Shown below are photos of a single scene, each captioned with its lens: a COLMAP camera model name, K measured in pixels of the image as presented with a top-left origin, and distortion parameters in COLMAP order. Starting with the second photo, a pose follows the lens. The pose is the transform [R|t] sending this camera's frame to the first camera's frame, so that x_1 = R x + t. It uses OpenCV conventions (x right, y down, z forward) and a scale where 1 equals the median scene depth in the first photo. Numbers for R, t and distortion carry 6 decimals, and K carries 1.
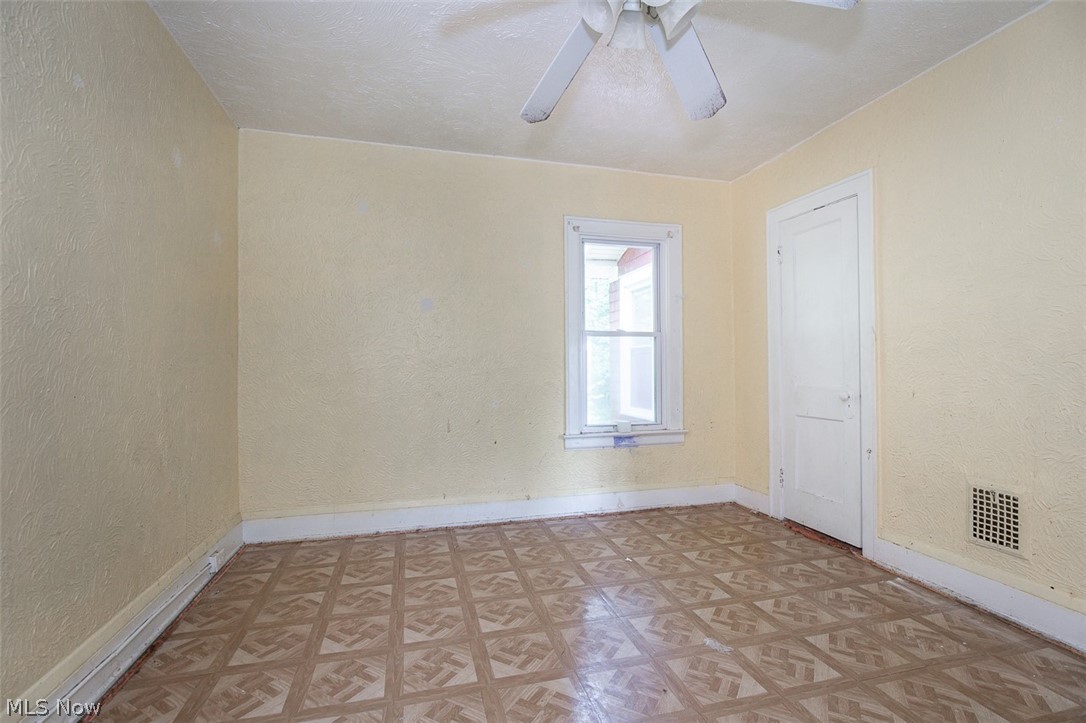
lens RADIAL K [[500.5, 0, 540.7], [0, 500.5, 361.6], [0, 0, 1]] dist [-0.014805, 0.002563]
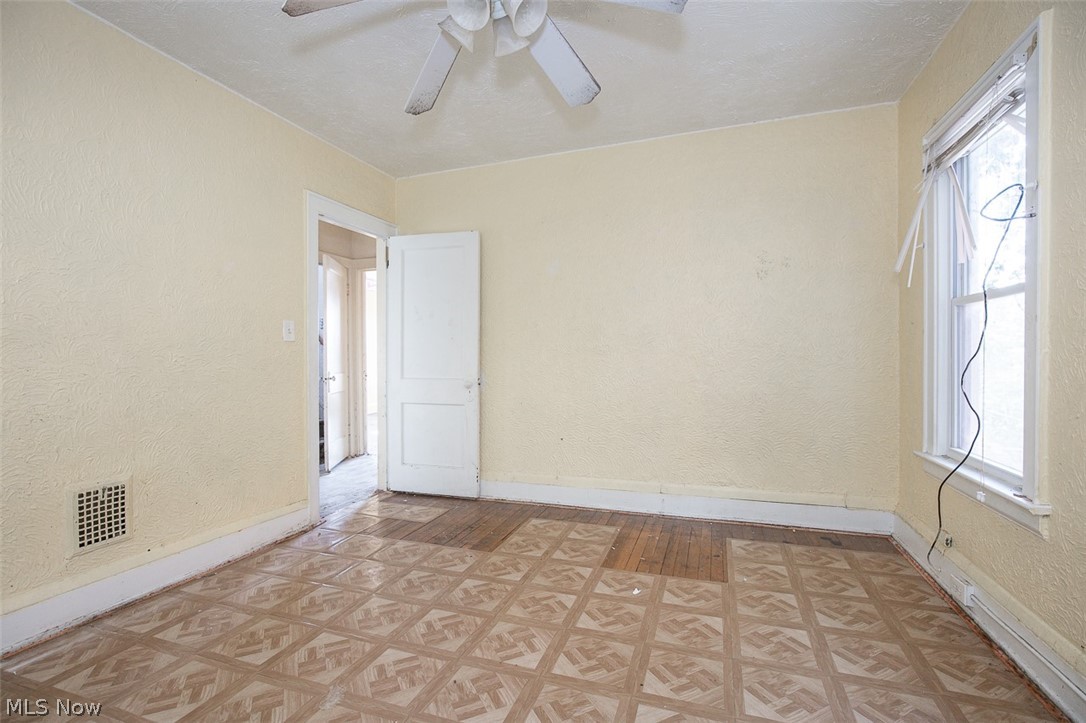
lens RADIAL K [[500.5, 0, 542.3], [0, 500.5, 360.1], [0, 0, 1]] dist [-0.014805, 0.002563]
pose [[-0.827896, 0.003011, 0.560873, -0.364429], [0.004447, 0.999989, 0.001196, 0.013427], [-0.560864, 0.003484, -0.827901, 1.376264]]
